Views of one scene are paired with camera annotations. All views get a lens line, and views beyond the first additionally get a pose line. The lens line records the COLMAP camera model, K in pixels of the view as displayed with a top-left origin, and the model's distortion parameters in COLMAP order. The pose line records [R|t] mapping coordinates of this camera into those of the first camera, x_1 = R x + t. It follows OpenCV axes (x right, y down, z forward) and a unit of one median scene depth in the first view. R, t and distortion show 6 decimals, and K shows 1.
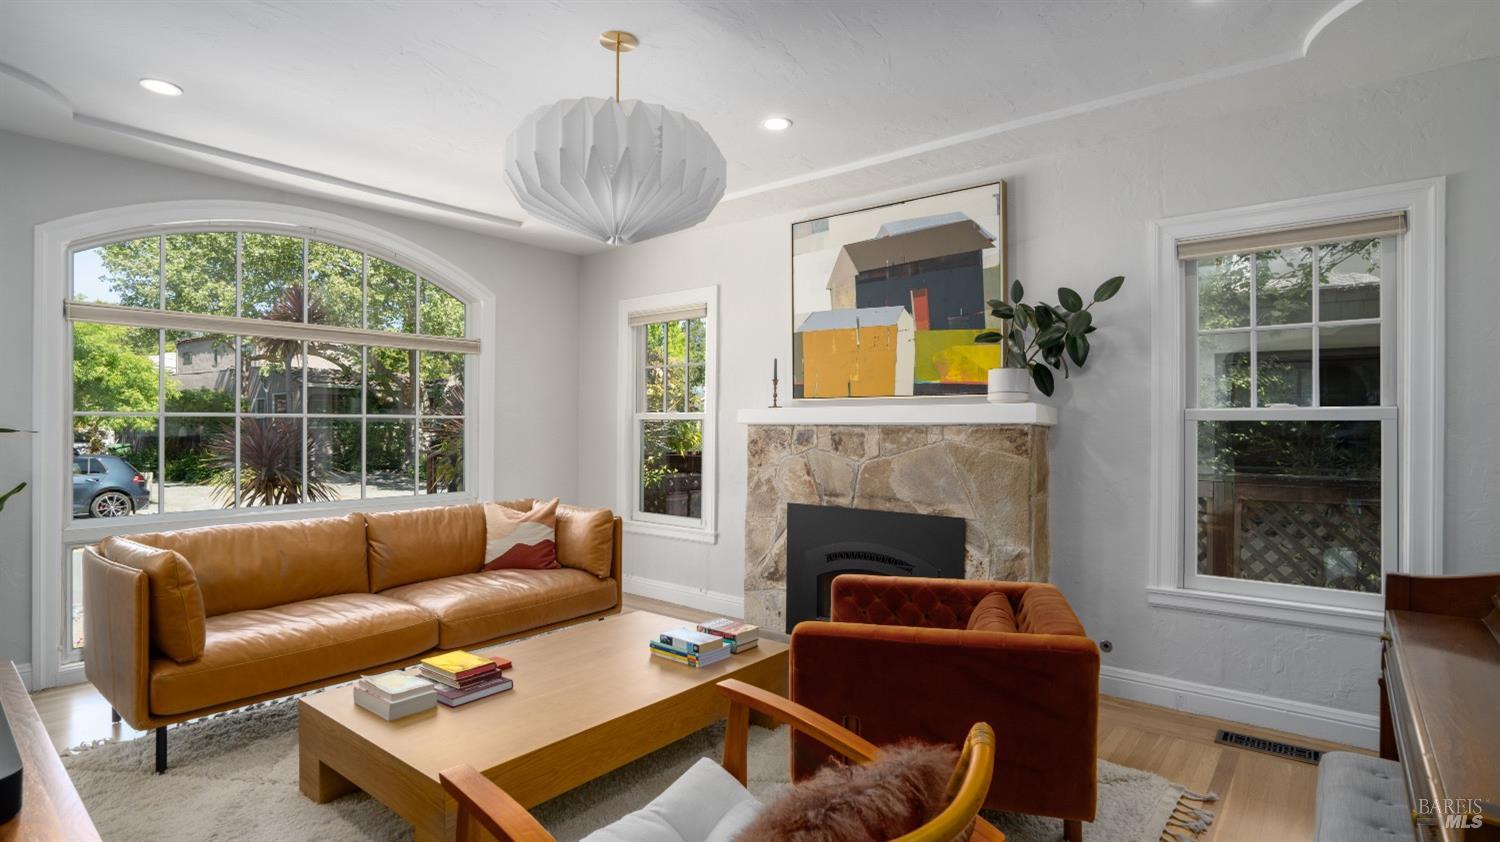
lens RADIAL K [[740.7, 0, 743.4], [0, 740.7, 421.2], [0, 0, 1]] dist [-0.033206, 0.007727]
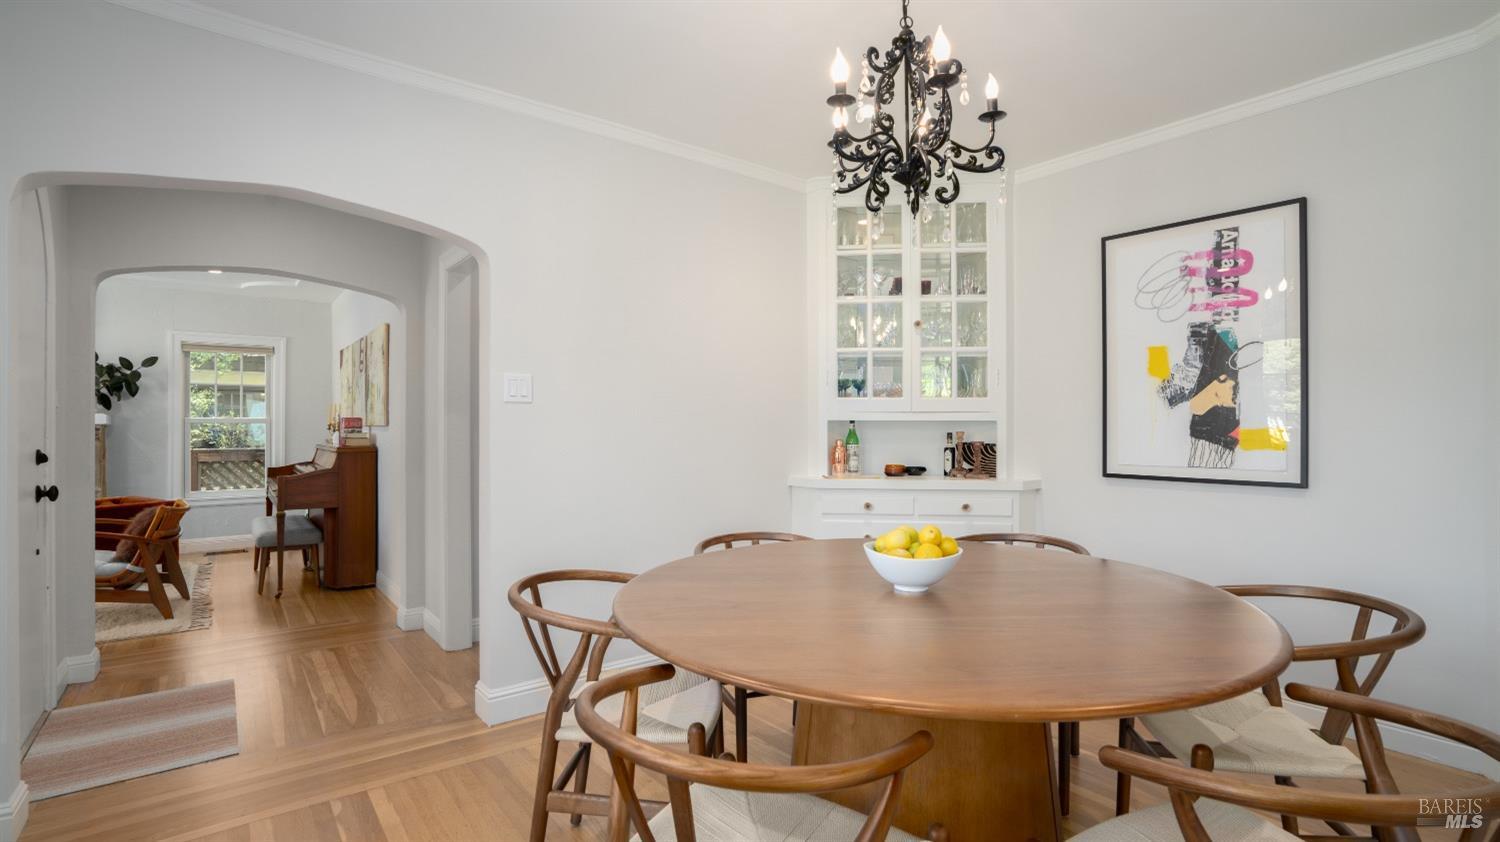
lens RADIAL K [[689.8, 0, 743.1], [0, 689.8, 424.6], [0, 0, 1]] dist [-0.046923, 0.013471]
pose [[0.222902, -0.002497, 0.974838, -0.975154], [-0.001532, 0.999995, 0.002912, -0.003763], [-0.974840, -0.002142, 0.222897, -1.073335]]
